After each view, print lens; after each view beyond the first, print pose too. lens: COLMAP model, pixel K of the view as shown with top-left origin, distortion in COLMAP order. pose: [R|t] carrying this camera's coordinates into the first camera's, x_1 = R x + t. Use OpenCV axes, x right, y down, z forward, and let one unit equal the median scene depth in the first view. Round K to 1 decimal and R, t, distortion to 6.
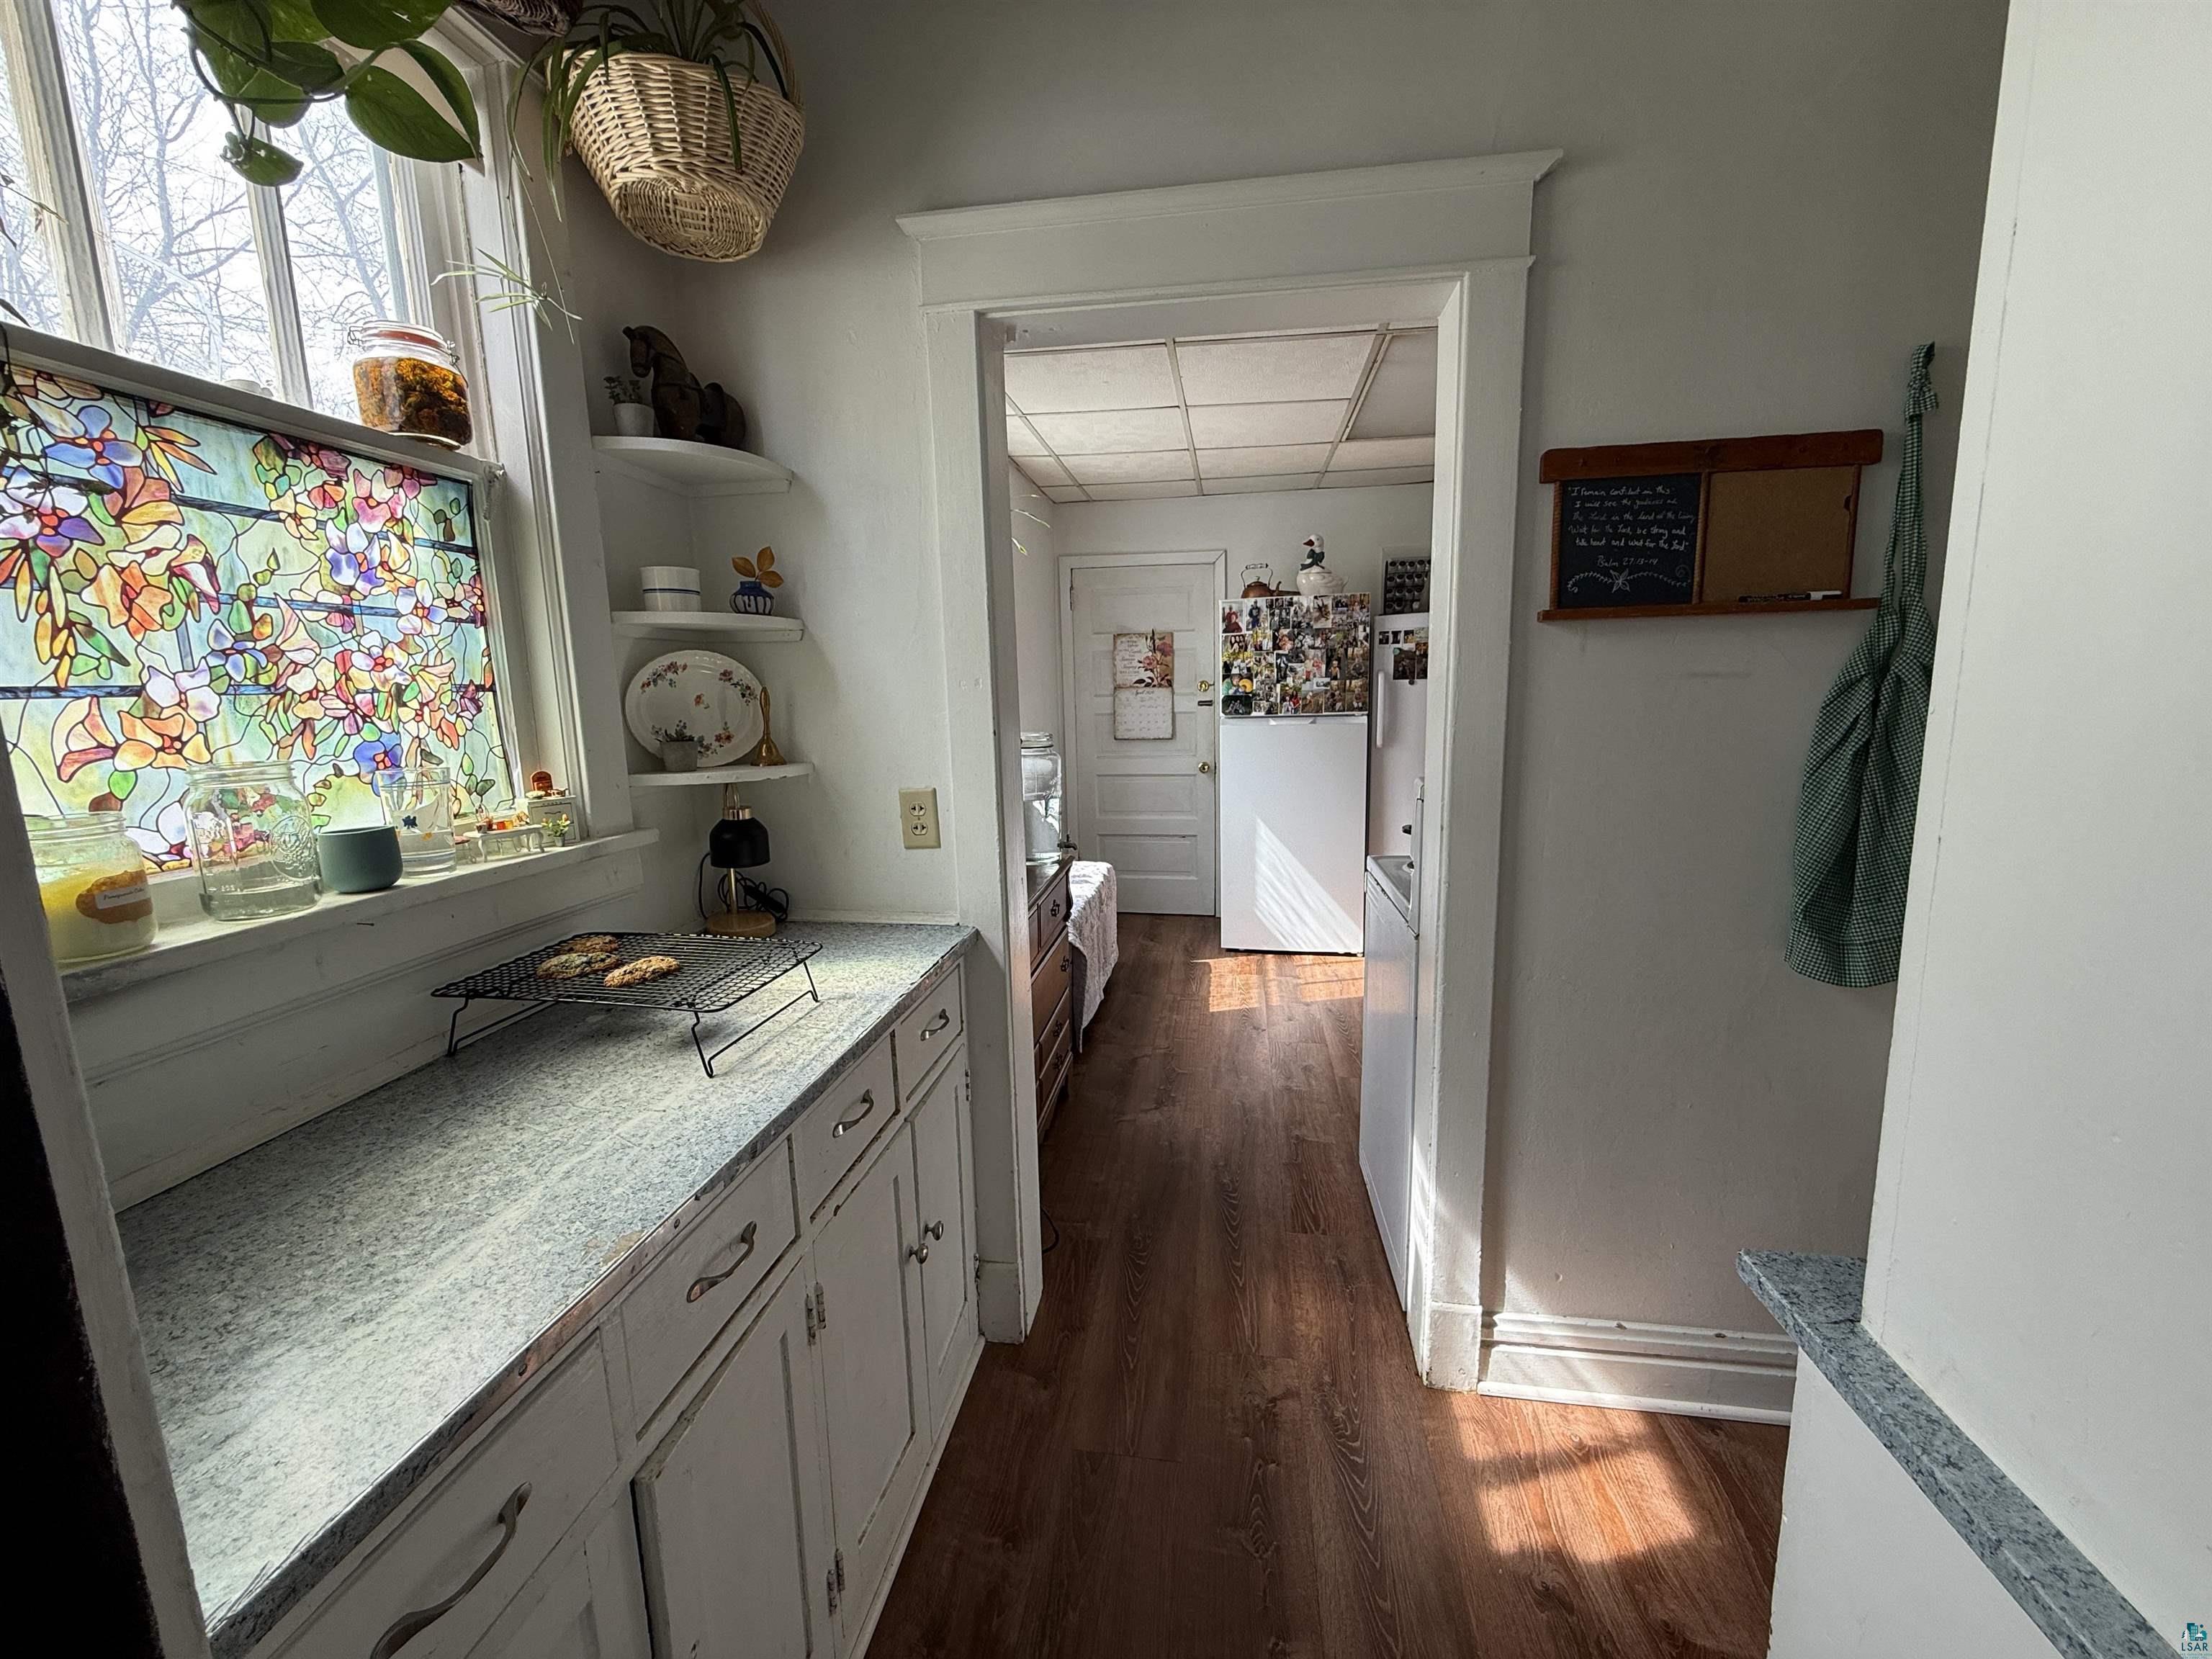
lens RADIAL K [[884.0, 0, 1105.1], [0, 884.0, 824.8], [0, 0, 1]] dist [0.000080, 0.000184]
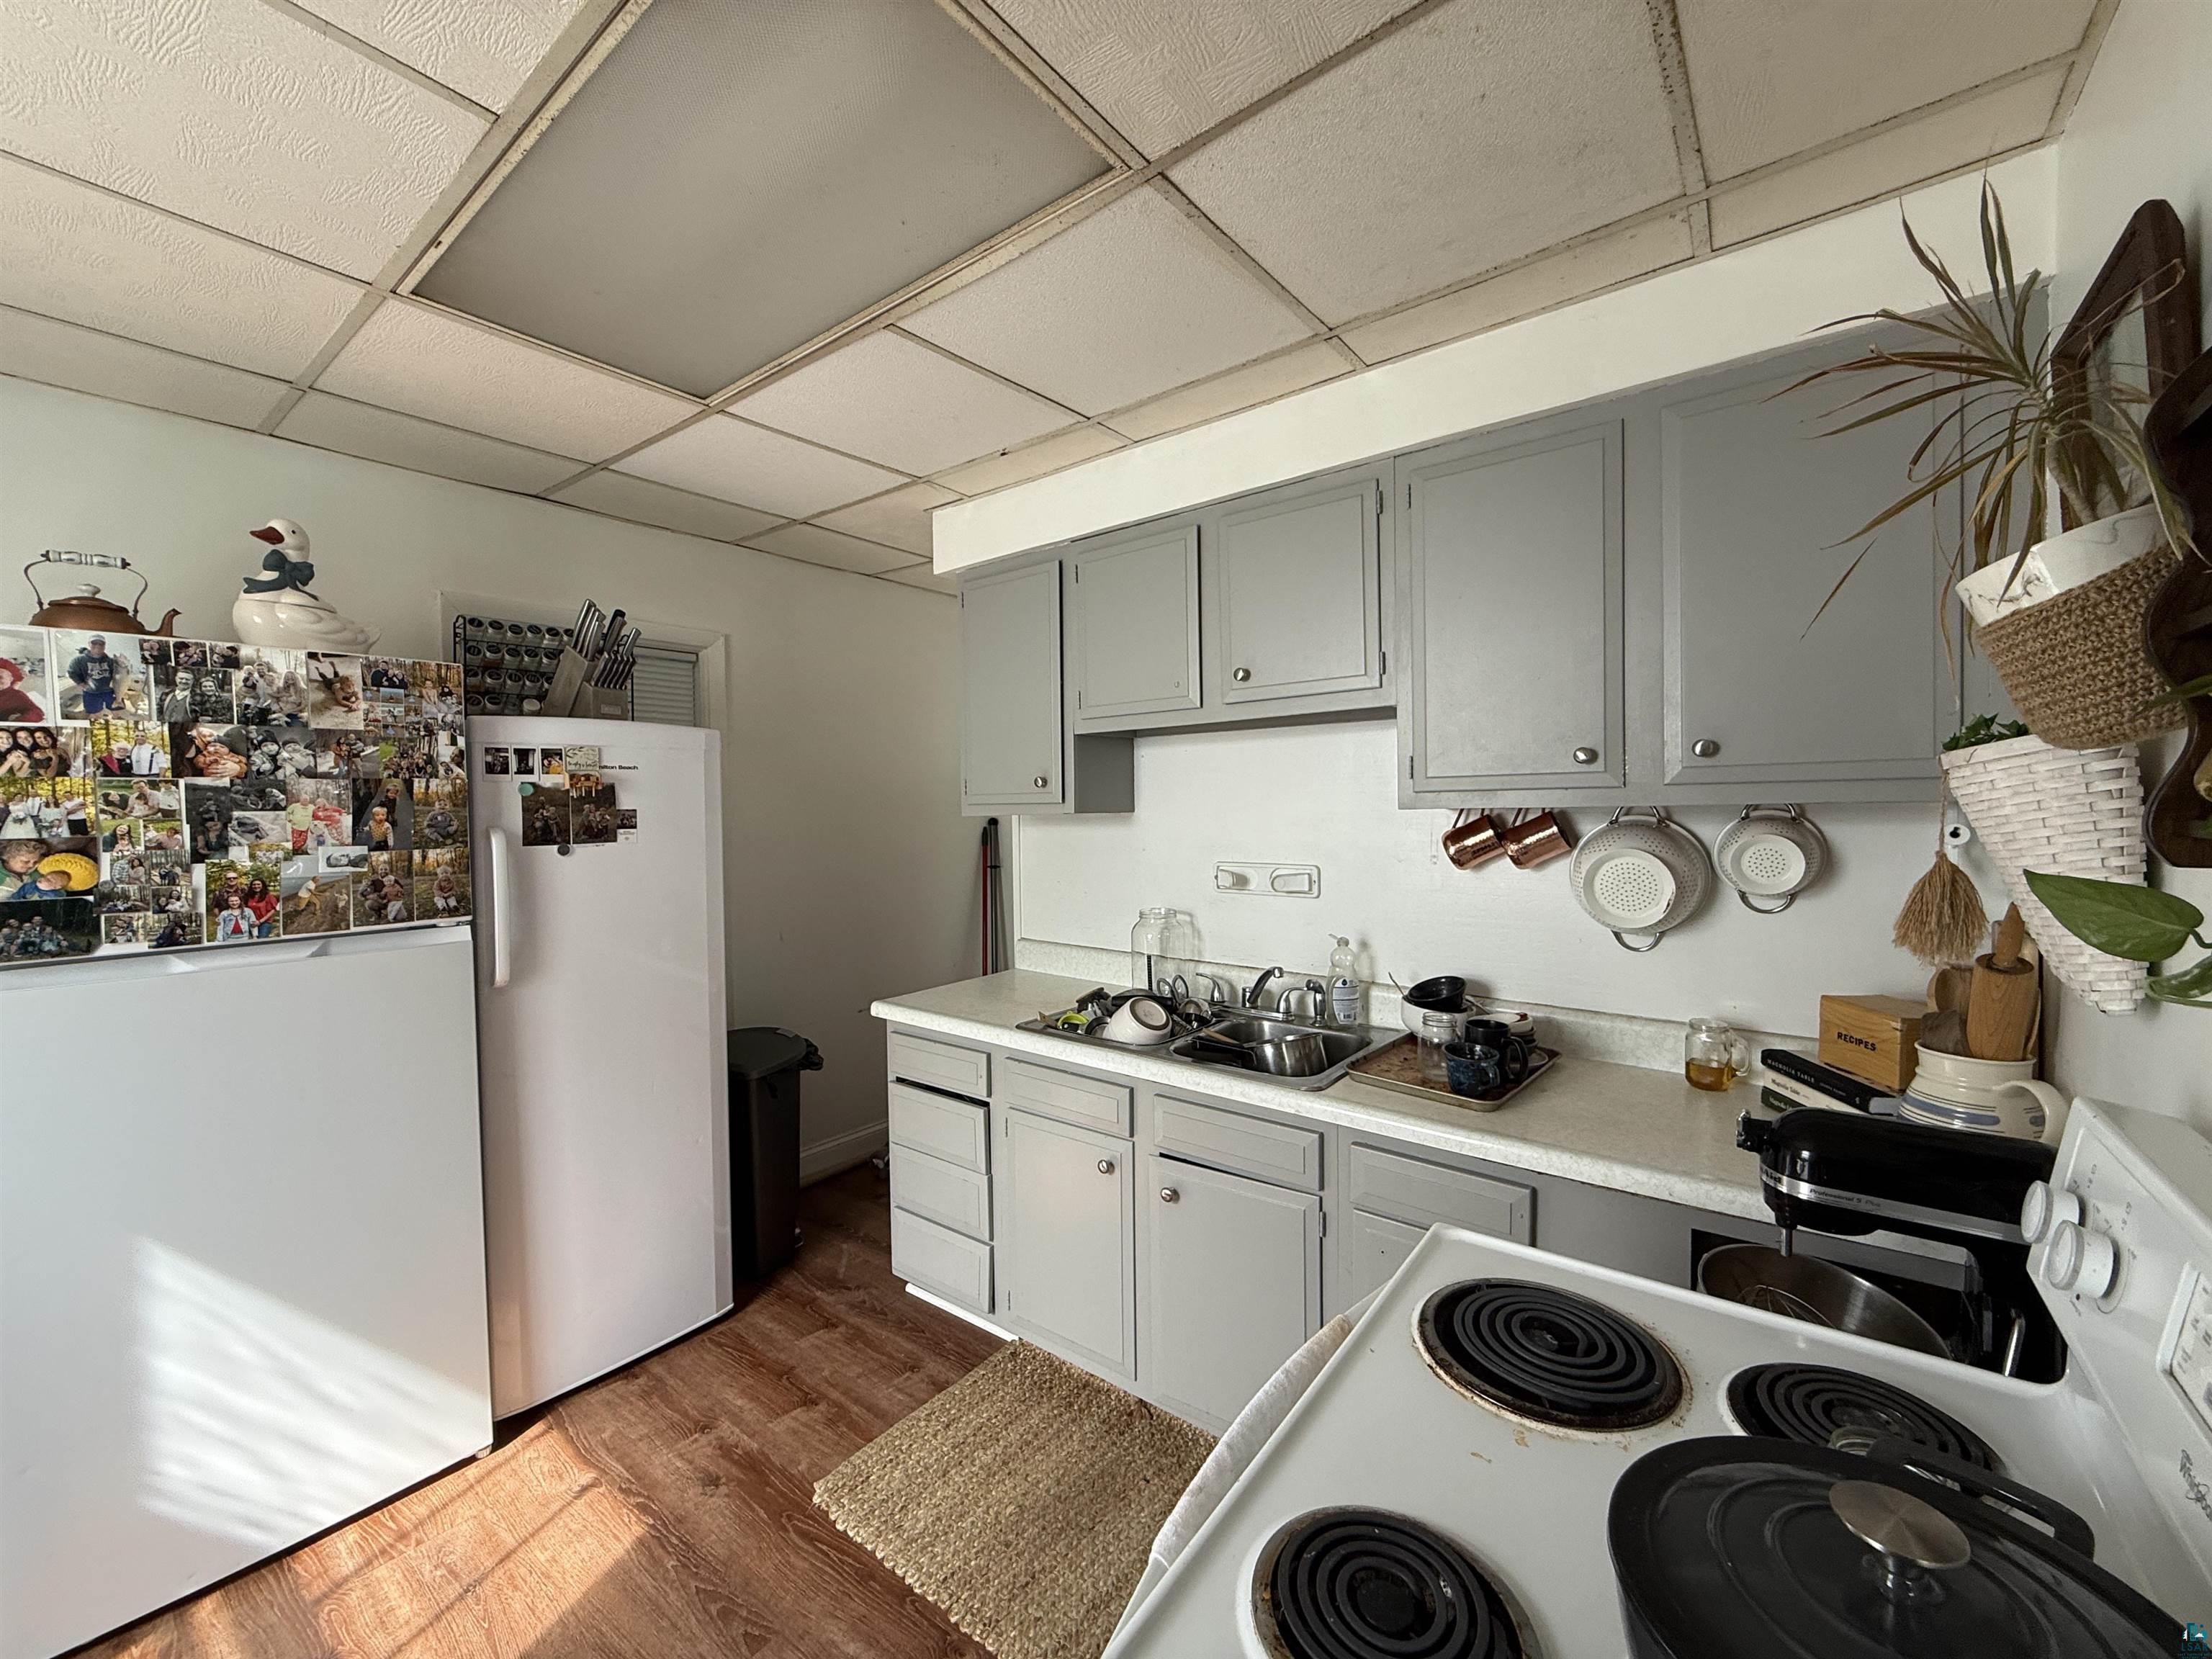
lens RADIAL K [[884.0, 0, 1100.5], [0, 884.0, 830.5], [0, 0, 1]] dist [0.000080, 0.000184]
pose [[0.494706, -0.009880, 0.869004, 0.058487], [0.141043, 0.987592, -0.069064, -0.093569], [-0.857539, 0.156733, 0.489961, 0.483385]]
